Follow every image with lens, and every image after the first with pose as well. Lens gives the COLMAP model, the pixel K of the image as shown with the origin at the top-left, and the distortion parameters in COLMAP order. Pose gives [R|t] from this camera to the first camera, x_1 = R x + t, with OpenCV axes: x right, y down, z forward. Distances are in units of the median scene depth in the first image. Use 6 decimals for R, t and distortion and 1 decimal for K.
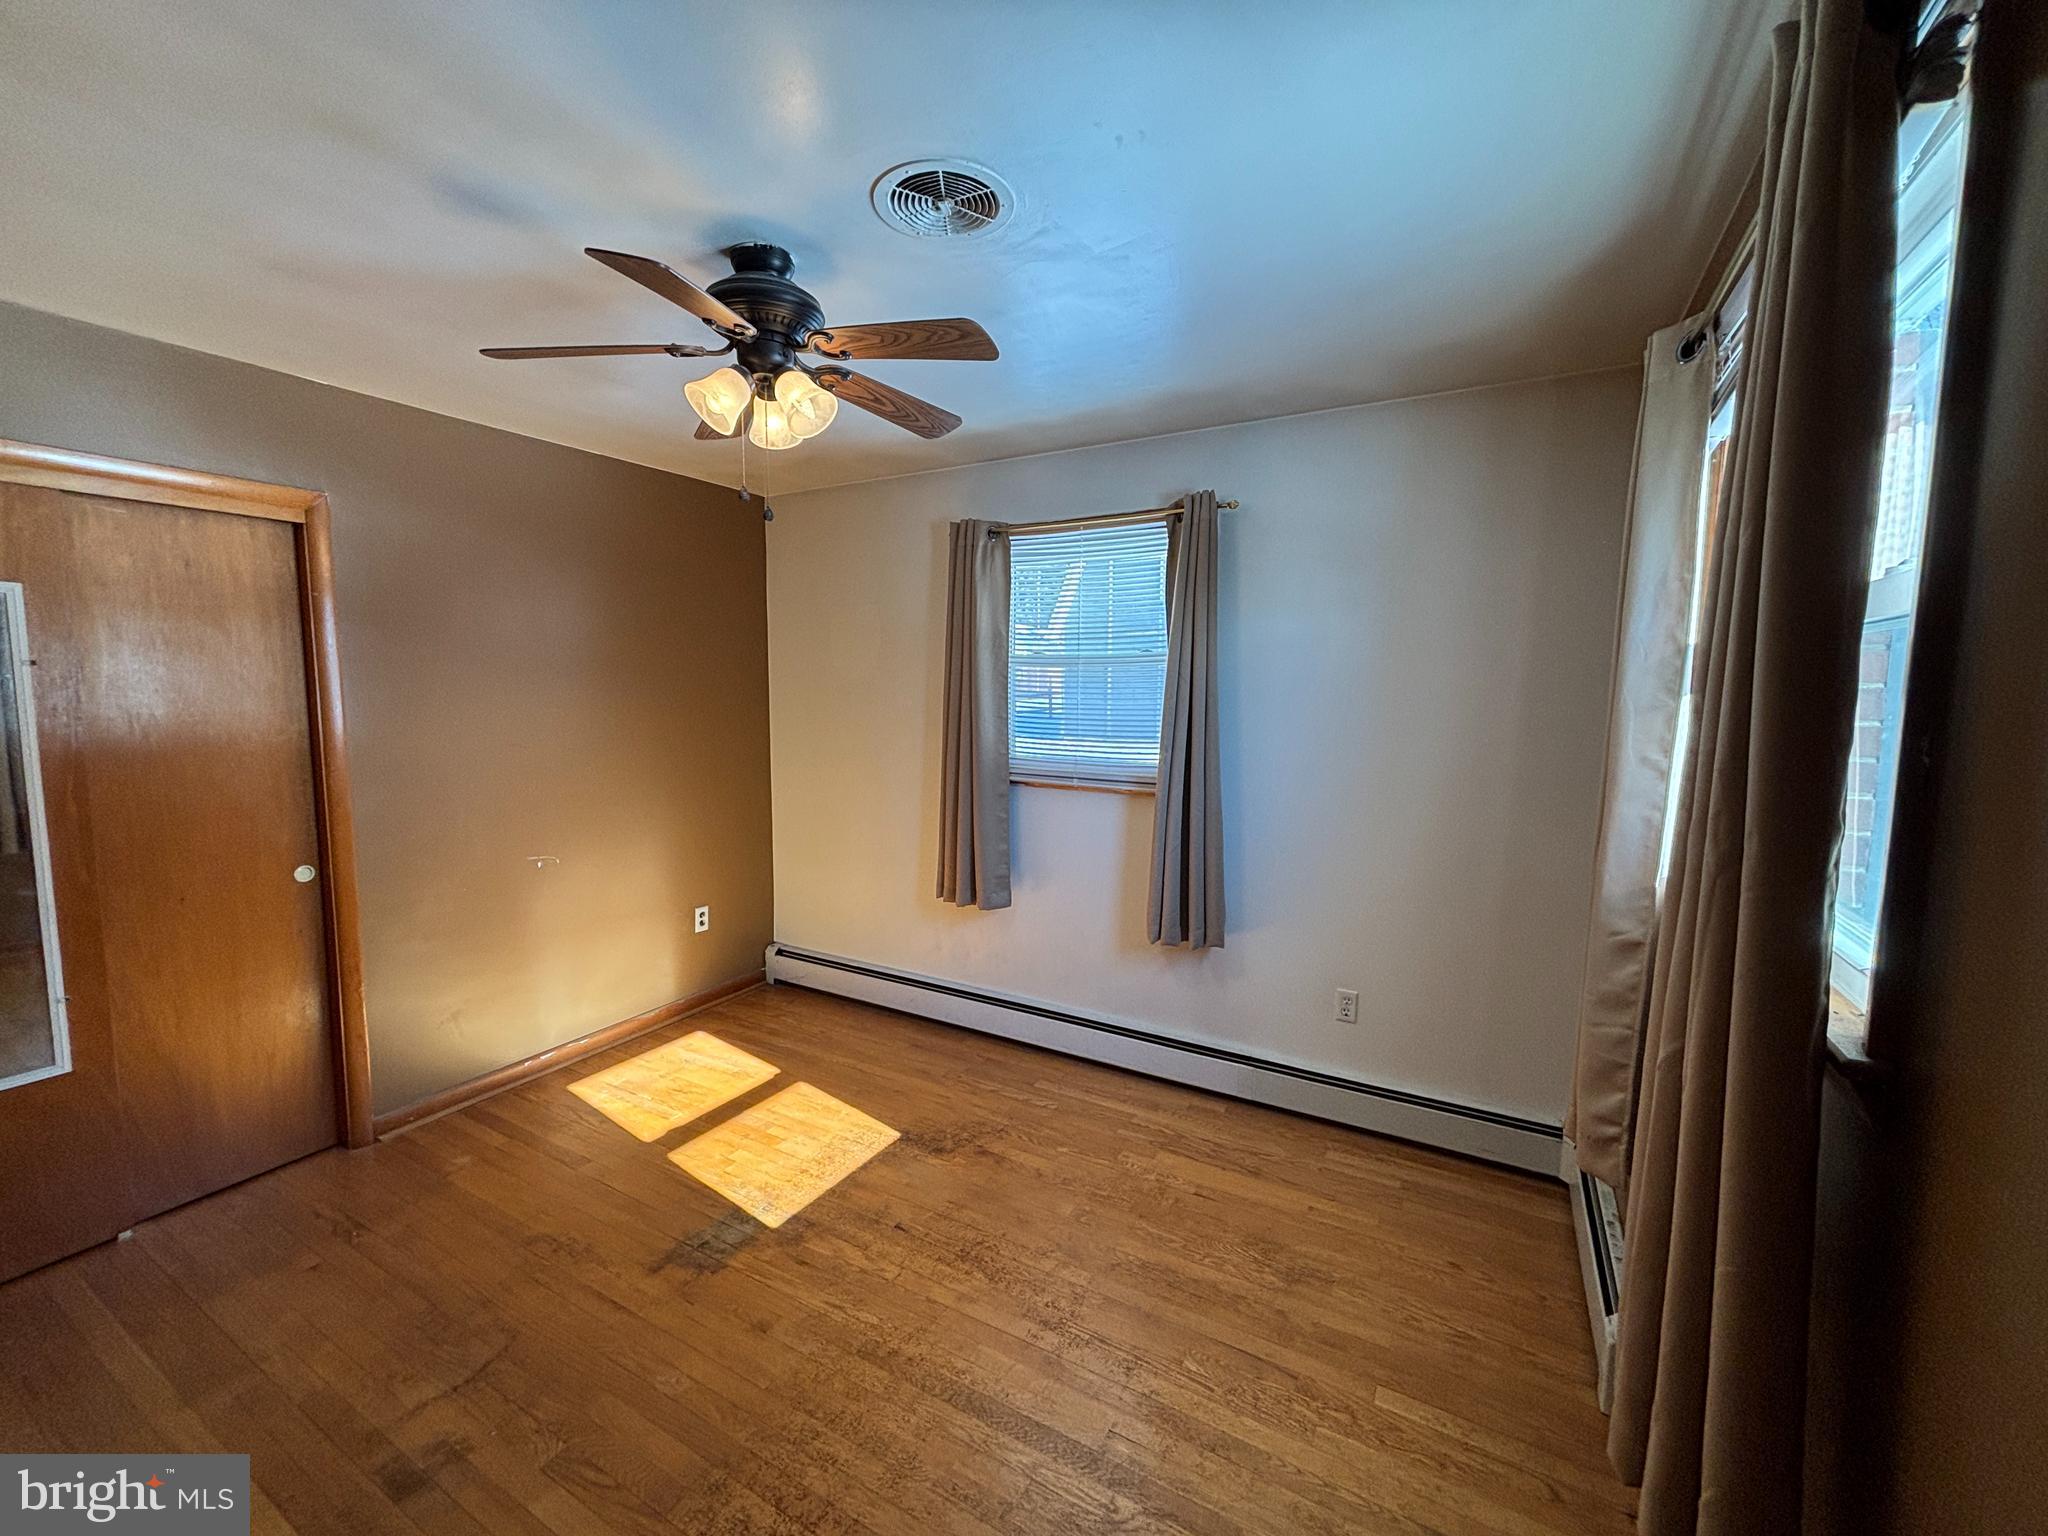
lens RADIAL K [[815.0, 0, 1022.3], [0, 815.0, 768.5], [0, 0, 1]] dist [0.000917, 0.000000]
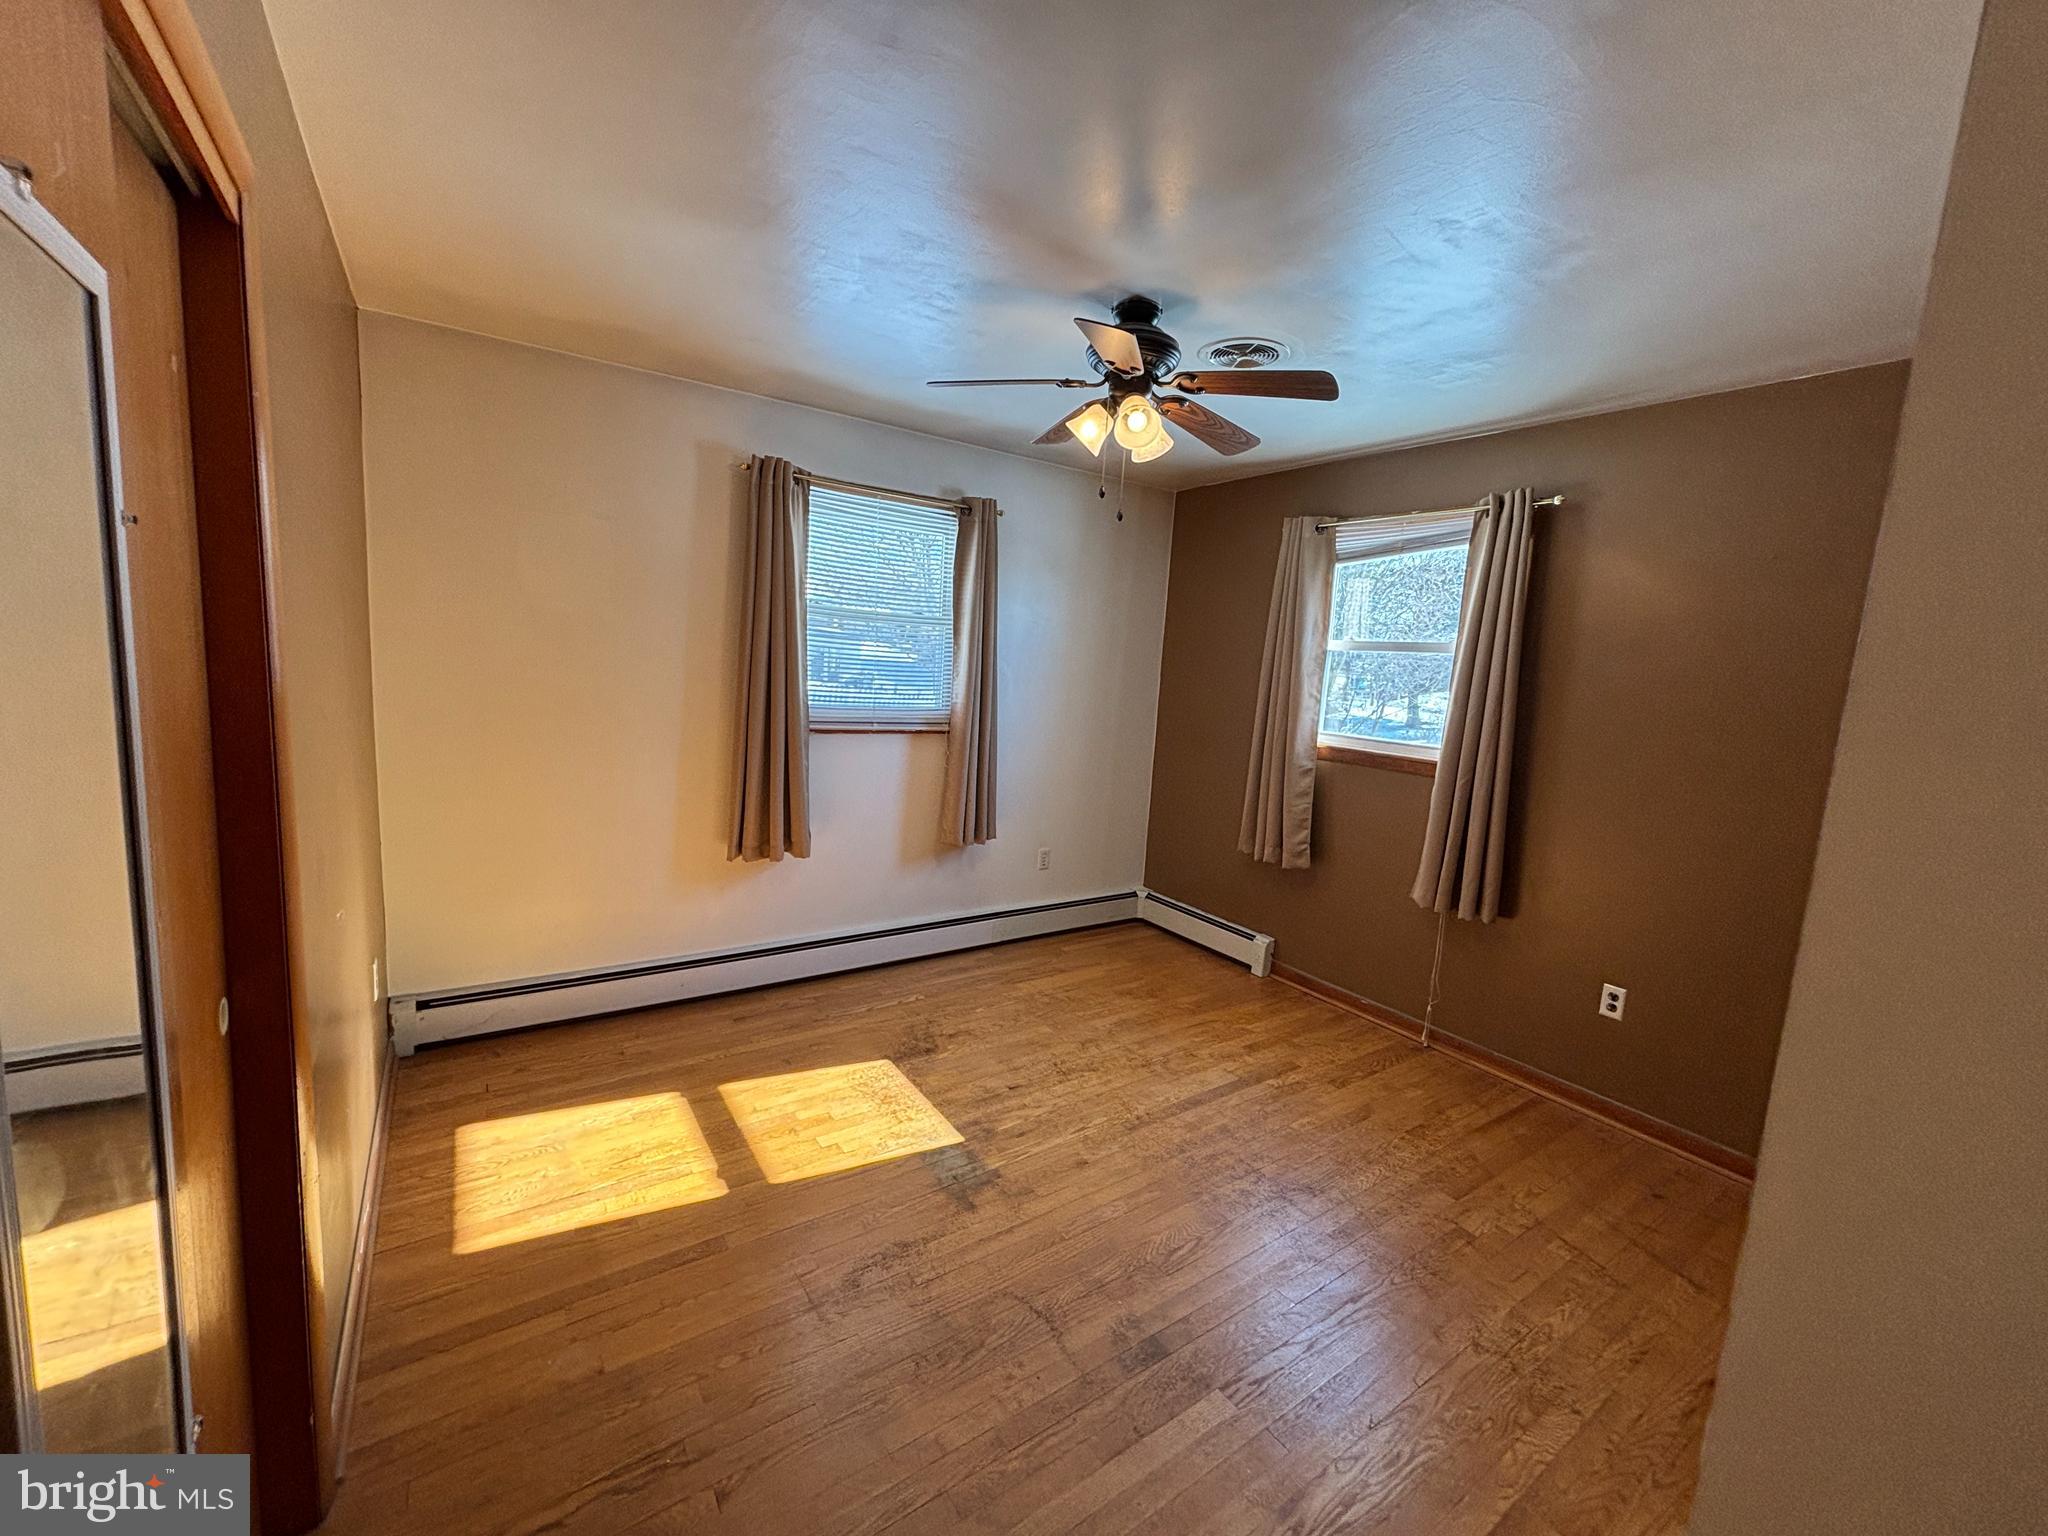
lens RADIAL K [[815.0, 0, 1009.2], [0, 815.0, 768.4], [0, 0, 1]] dist [0.000917, 0.000000]
pose [[0.443884, -0.104894, 0.889924, -0.953414], [0.033418, 0.994372, 0.100537, -0.035024], [-0.895461, -0.014887, 0.444891, 0.366310]]
